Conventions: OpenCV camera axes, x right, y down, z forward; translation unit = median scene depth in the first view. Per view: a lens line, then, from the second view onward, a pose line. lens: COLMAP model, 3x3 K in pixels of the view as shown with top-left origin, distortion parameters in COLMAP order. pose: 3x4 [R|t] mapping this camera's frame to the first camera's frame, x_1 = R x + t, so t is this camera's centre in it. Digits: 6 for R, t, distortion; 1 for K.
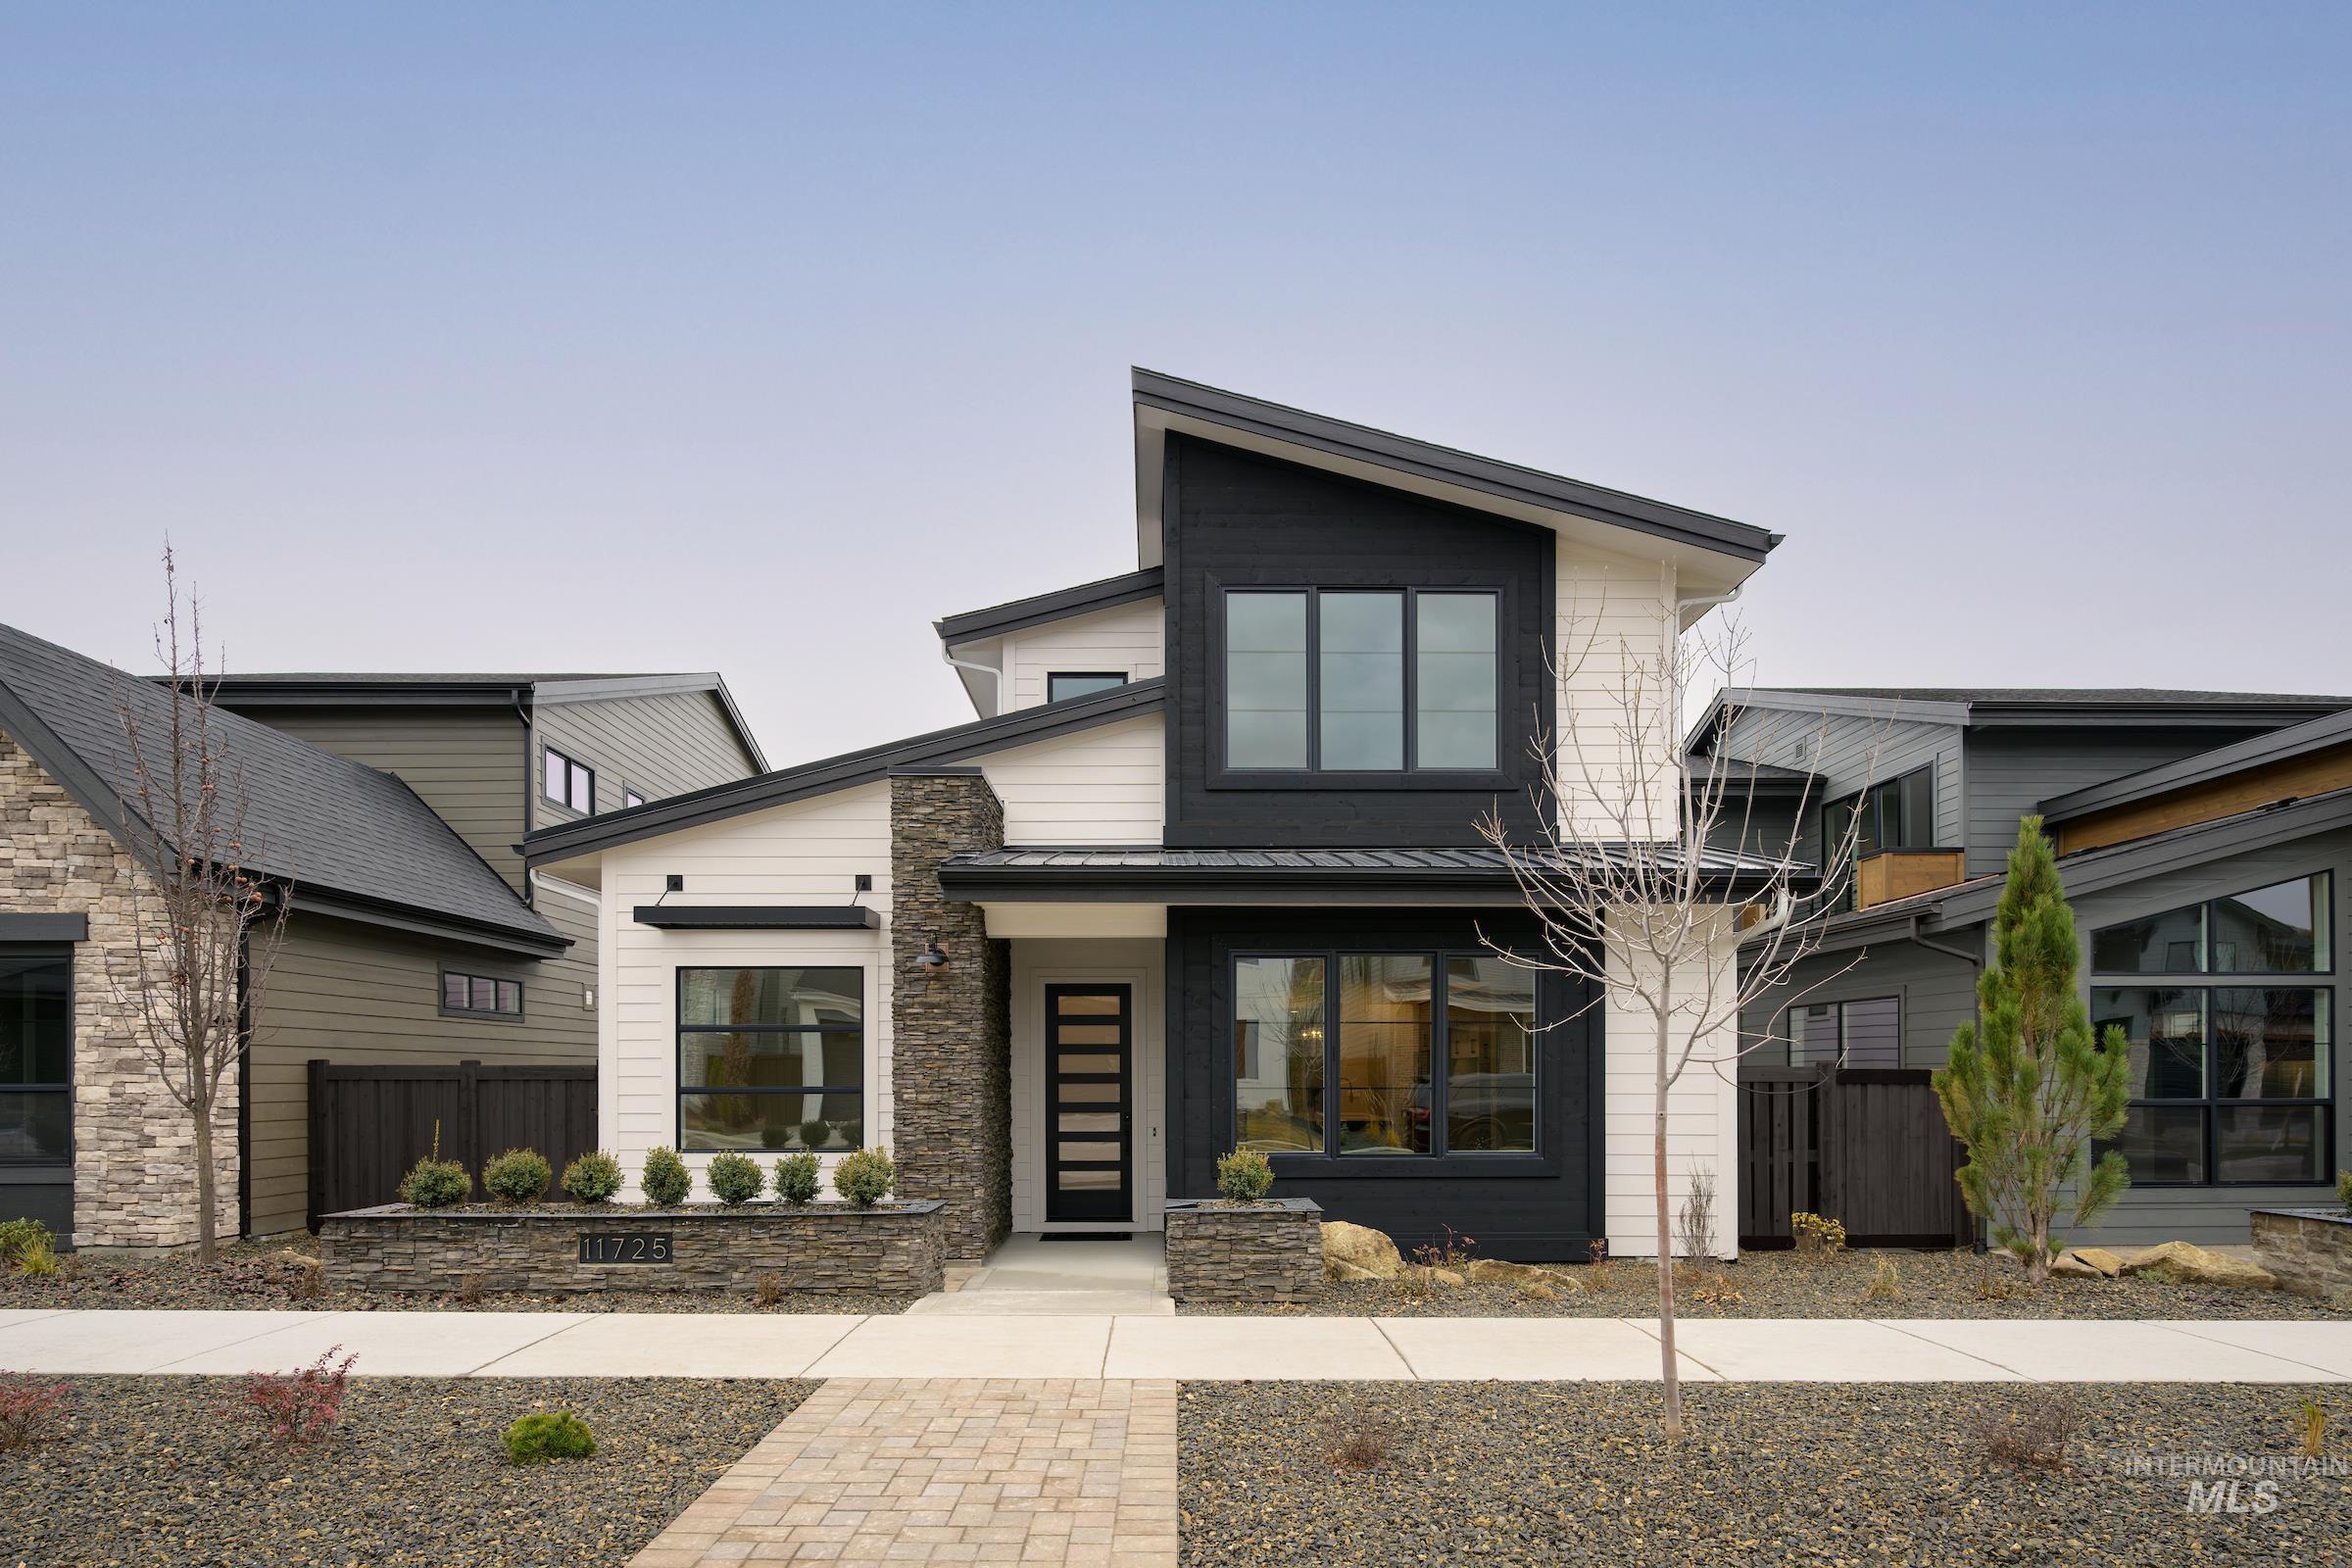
lens RADIAL K [[1294.3, 0, 1176.0], [0, 1294.3, 873.5], [0, 0, 1]] dist [-0.002741, 0.000287]
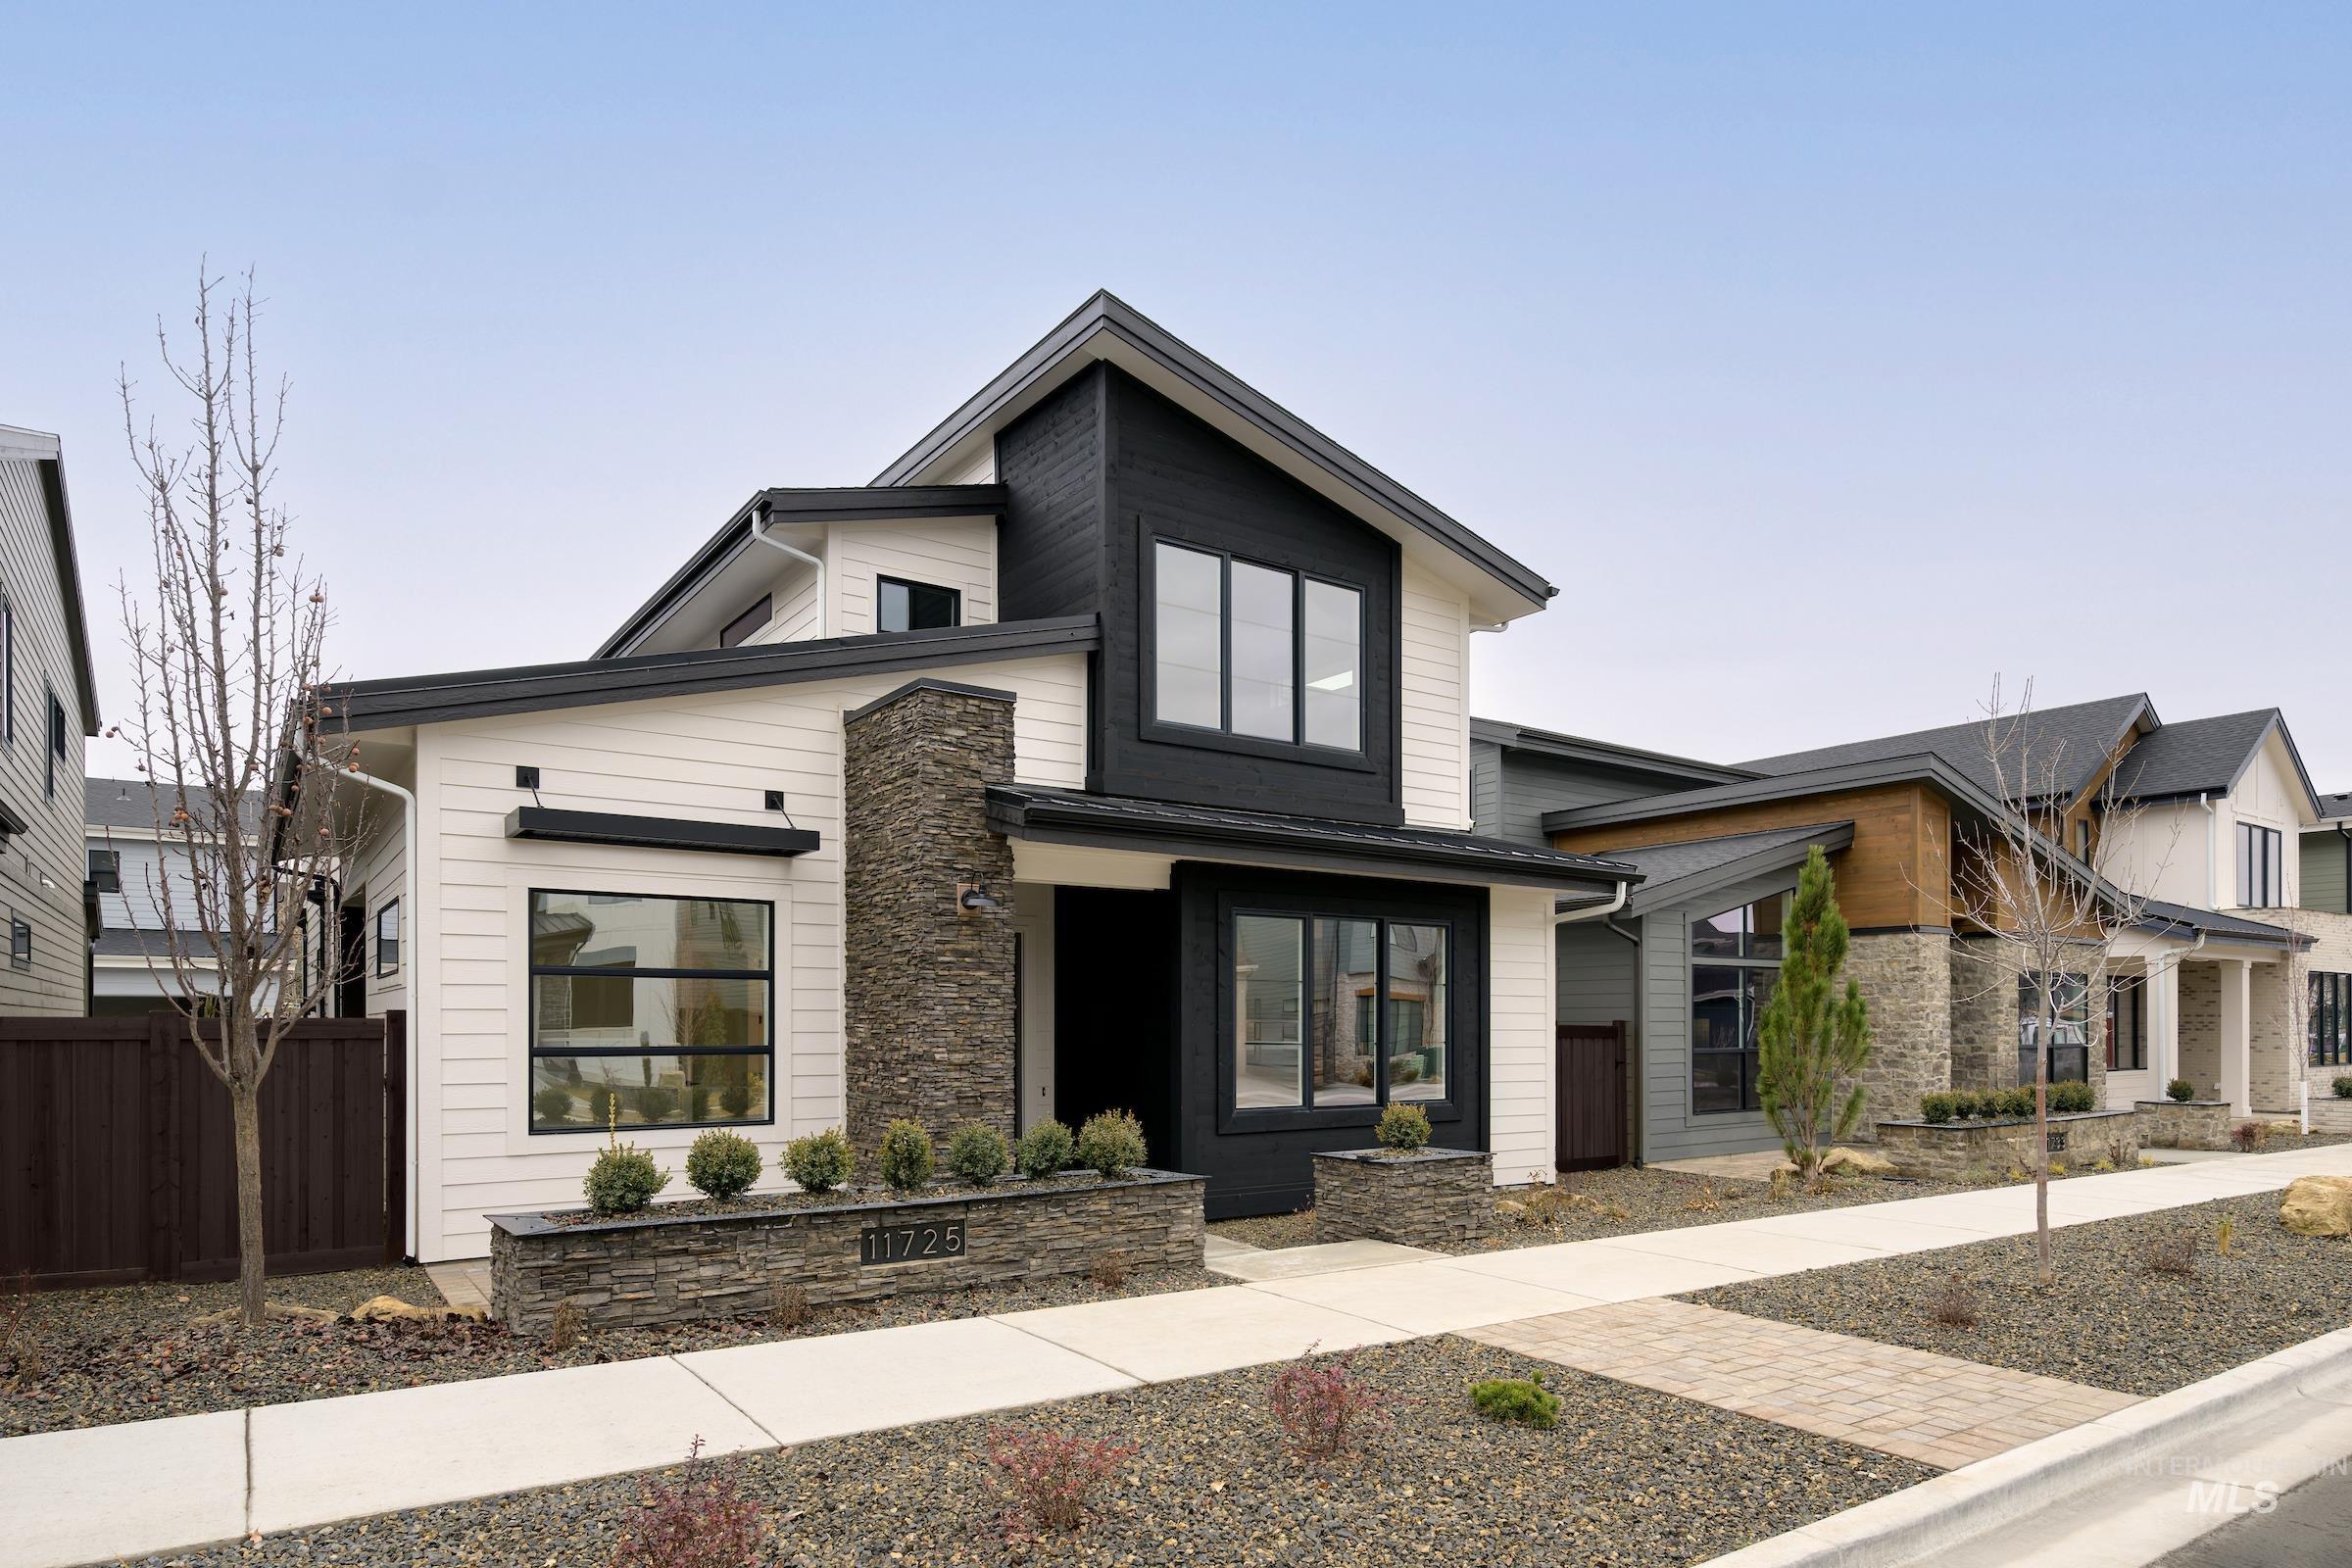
lens RADIAL K [[1393.0, 0, 1208.1], [0, 1393.0, 797.6], [0, 0, 1]] dist [-0.000841, -0.001032]
pose [[0.814208, 0.094791, 0.572783, -0.596918], [-0.089702, 0.995274, -0.037200, 0.015437], [-0.573602, -0.021091, 0.818863, 0.119673]]
